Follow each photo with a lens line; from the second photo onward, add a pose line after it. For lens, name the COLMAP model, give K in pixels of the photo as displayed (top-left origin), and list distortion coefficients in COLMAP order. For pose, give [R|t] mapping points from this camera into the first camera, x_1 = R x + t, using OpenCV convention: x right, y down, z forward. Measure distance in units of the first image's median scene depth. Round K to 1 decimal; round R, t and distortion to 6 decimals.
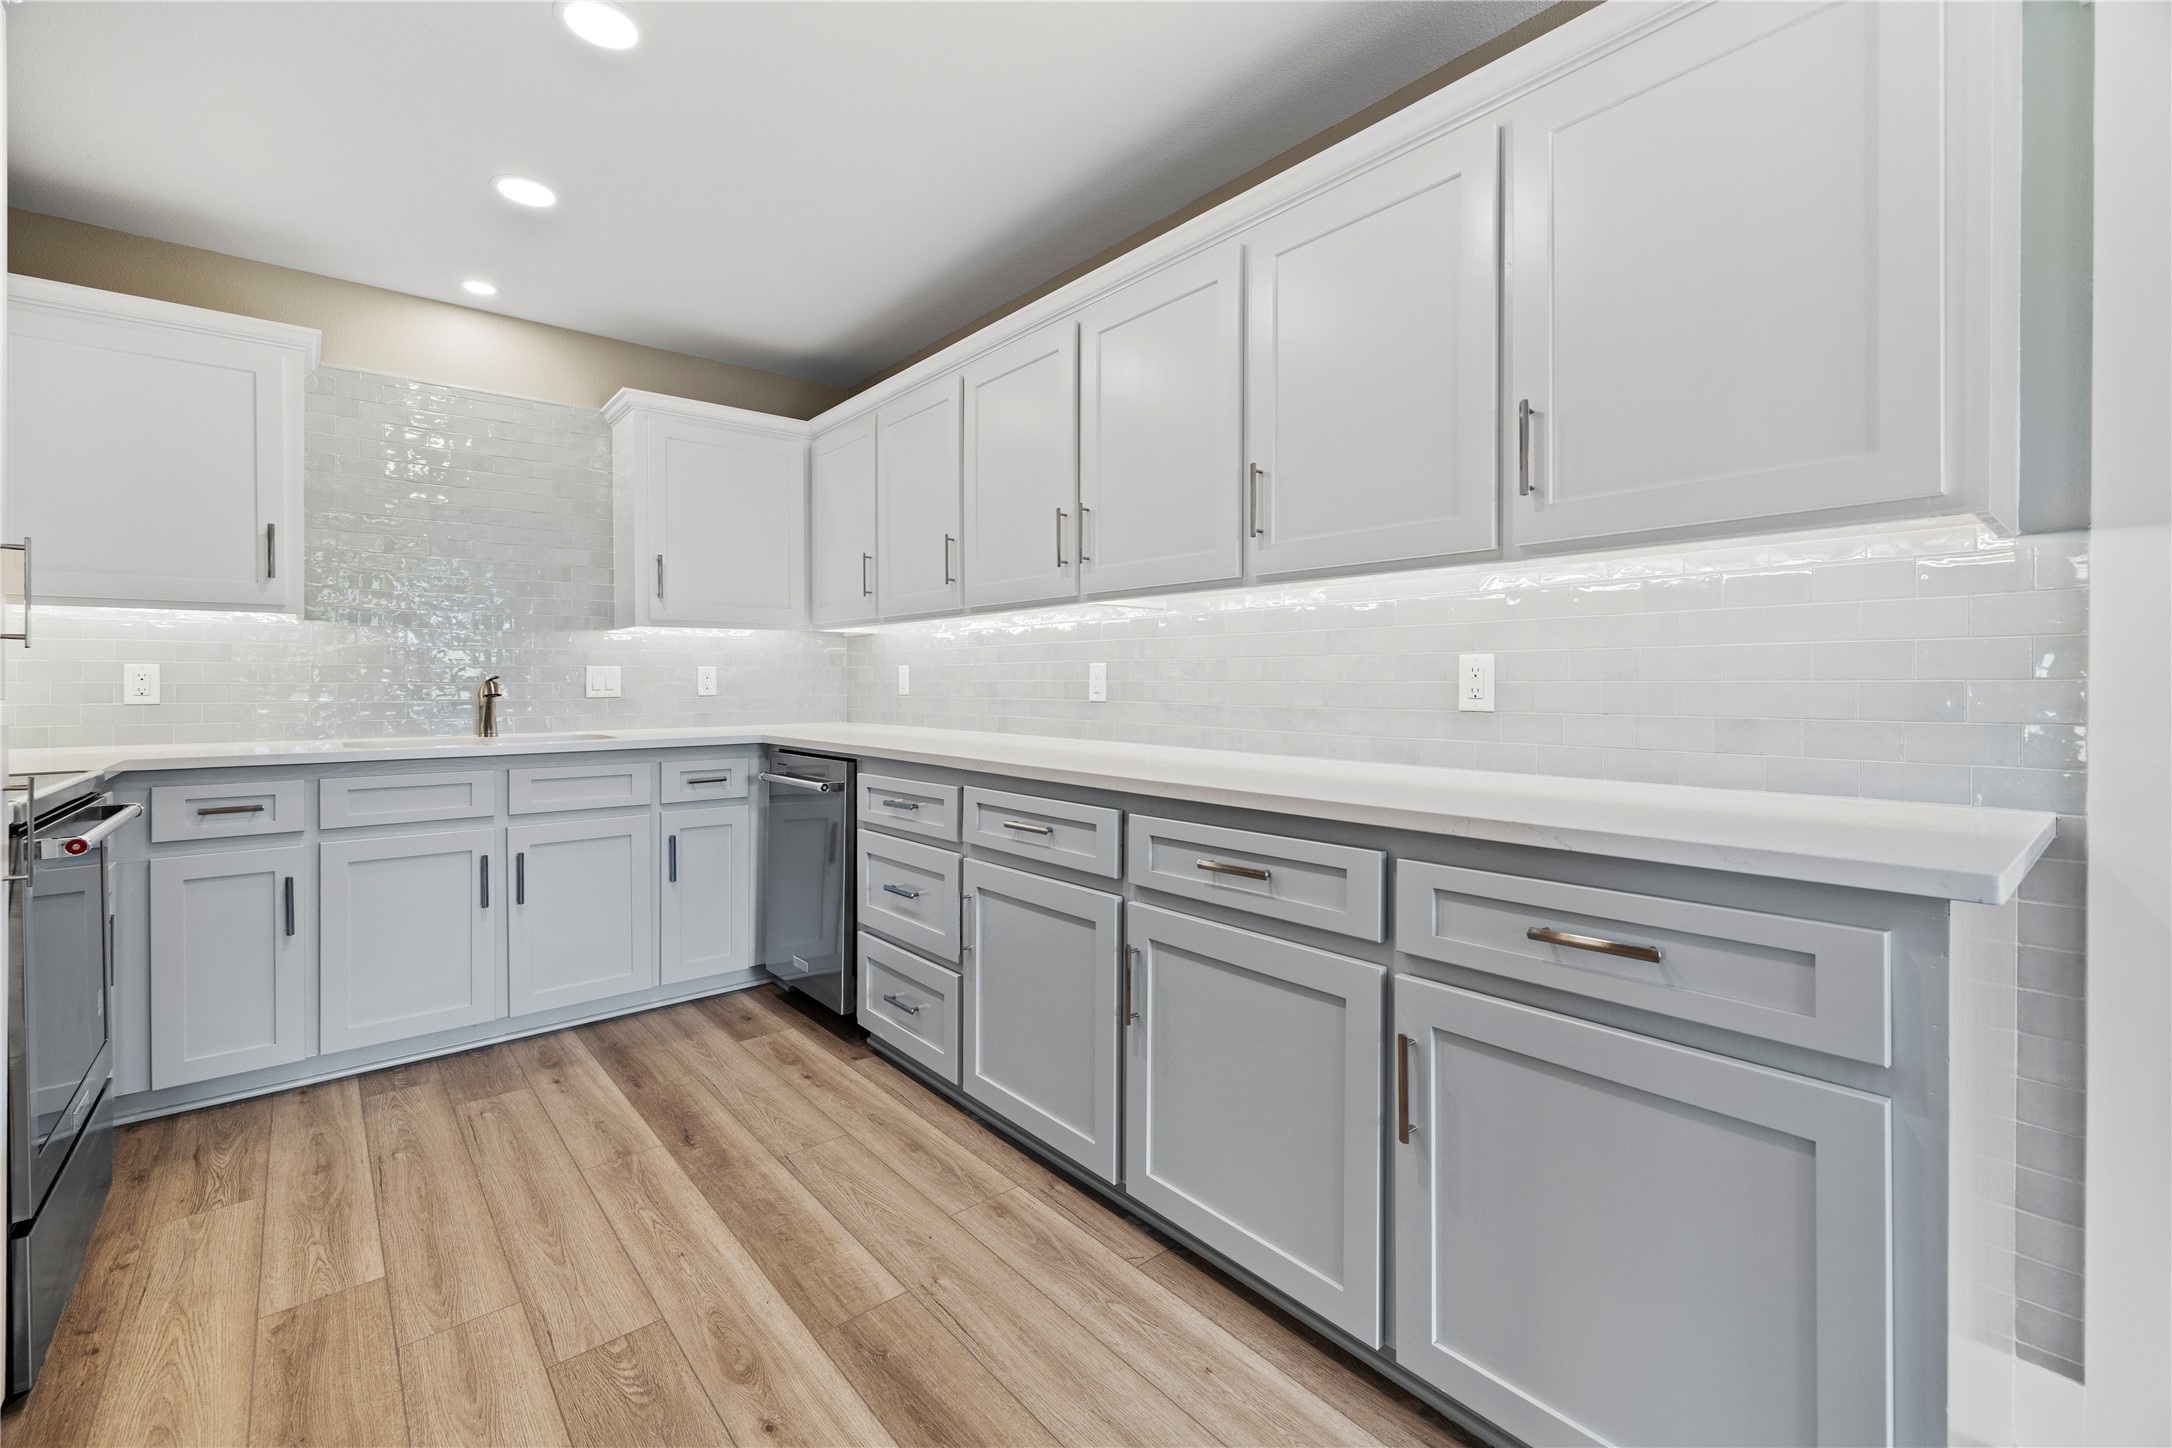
lens RADIAL K [[917.3, 0, 1084.7], [0, 917.3, 691.0], [0, 0, 1]] dist [0.001386, 0.000481]
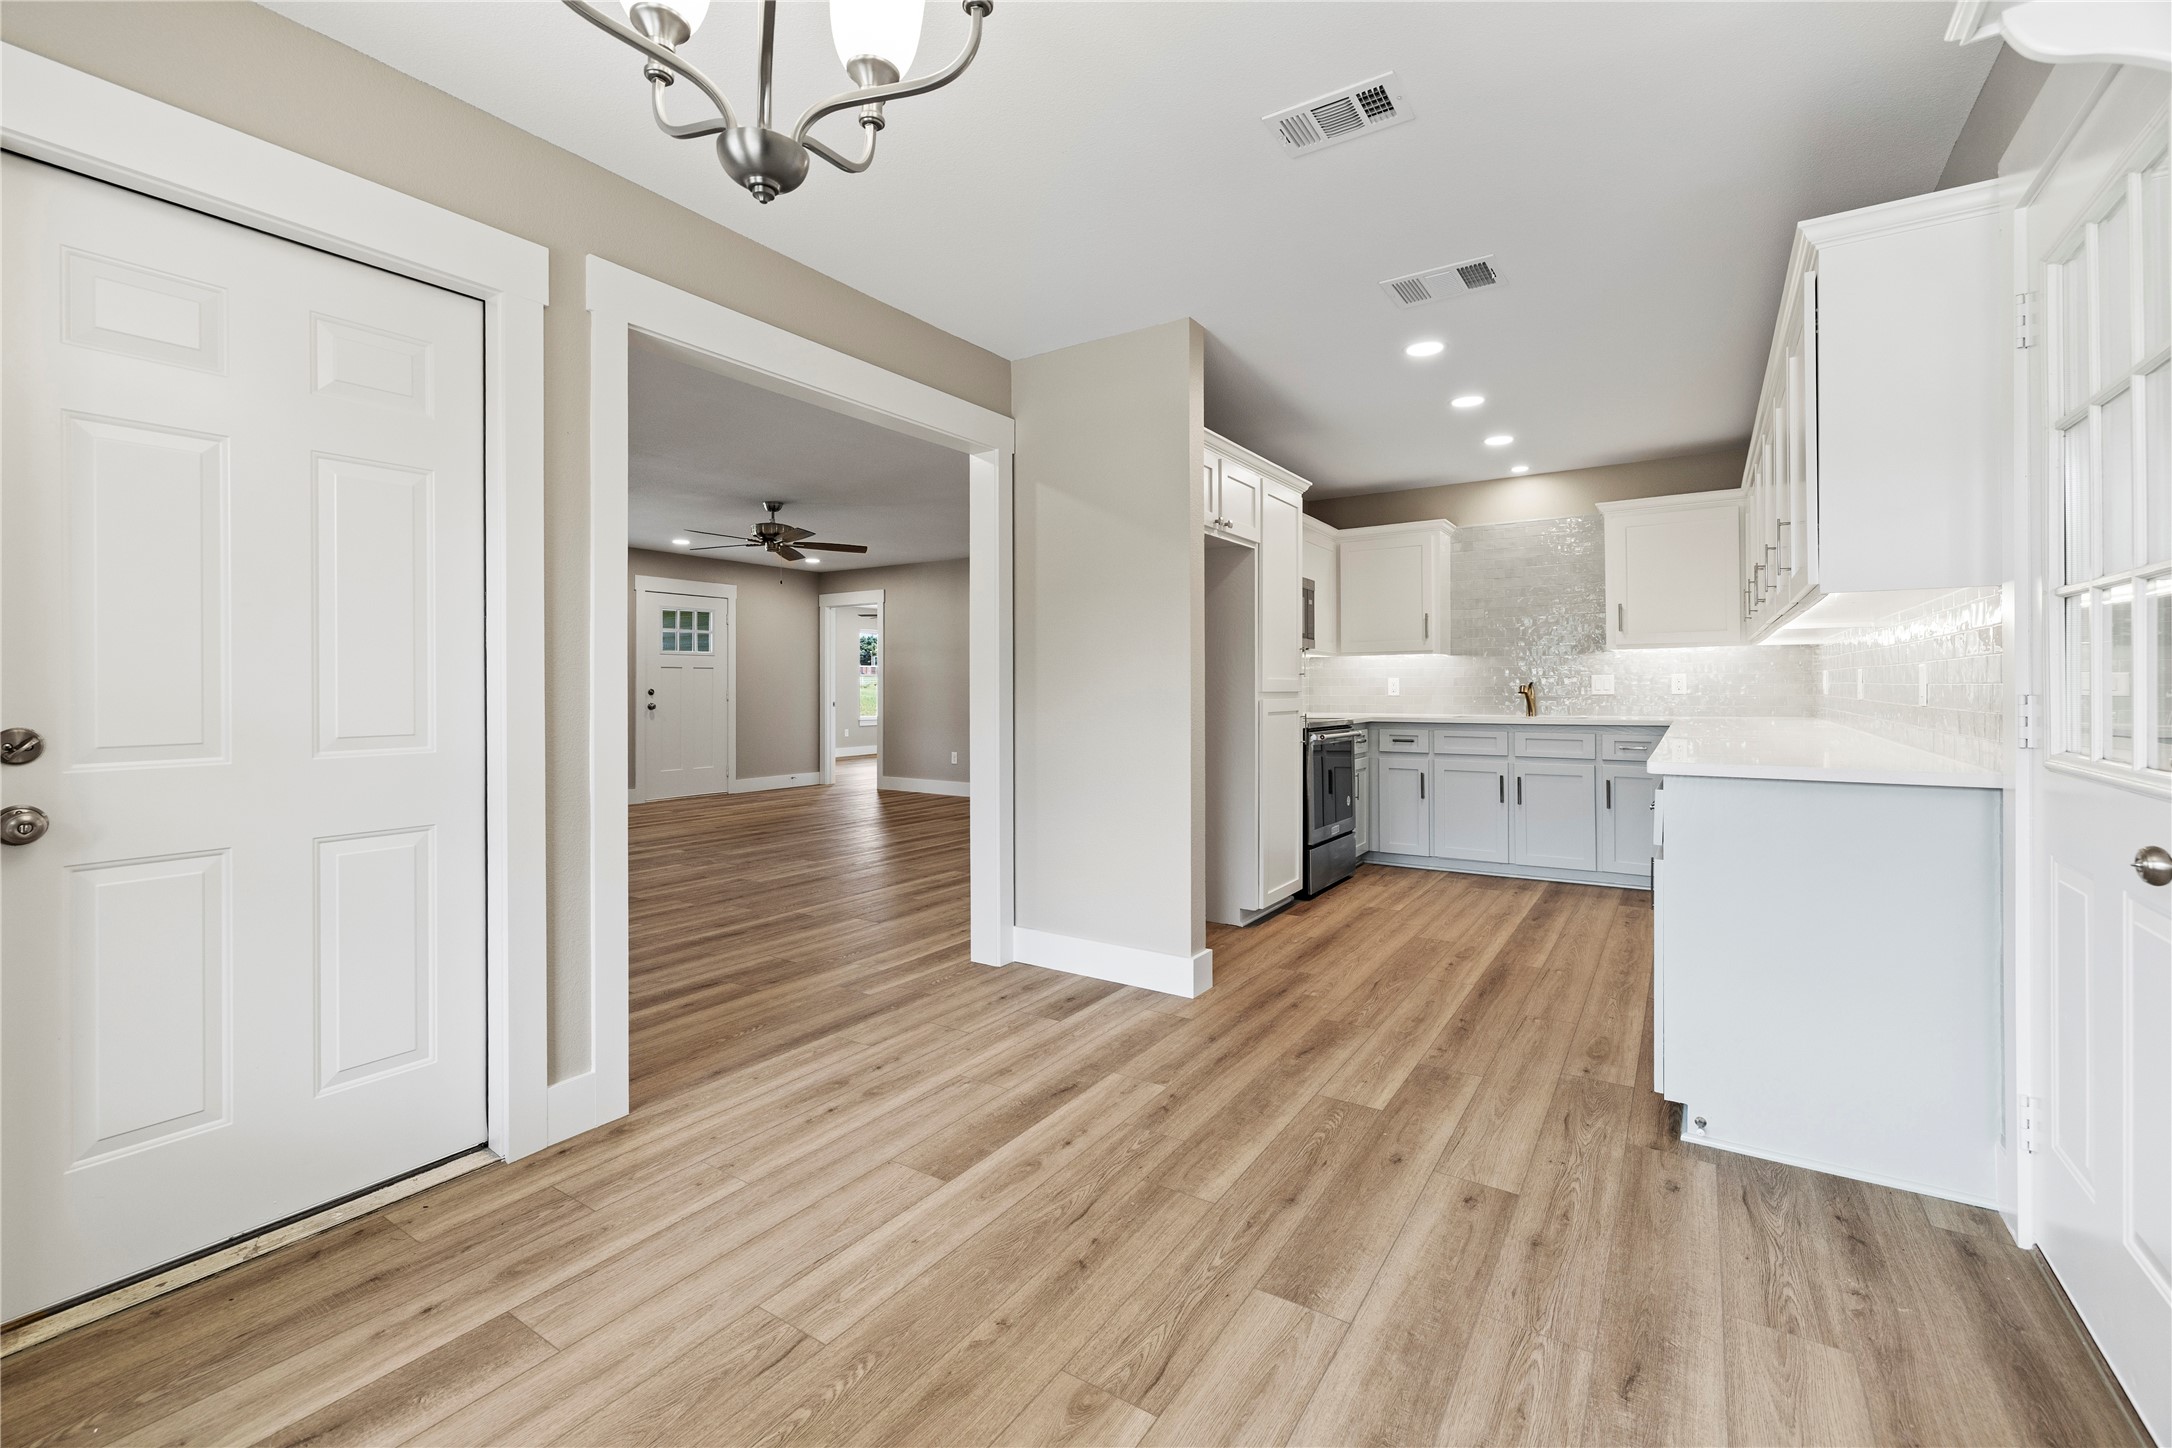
lens RADIAL K [[917.3, 0, 1084.7], [0, 917.3, 691.0], [0, 0, 1]] dist [0.001386, 0.000481]
pose [[0.284906, 0.001980, -0.958553, 0.928706], [-0.001564, 0.999997, 0.001601, 0.000086], [0.958554, 0.001043, 0.284908, -0.382751]]
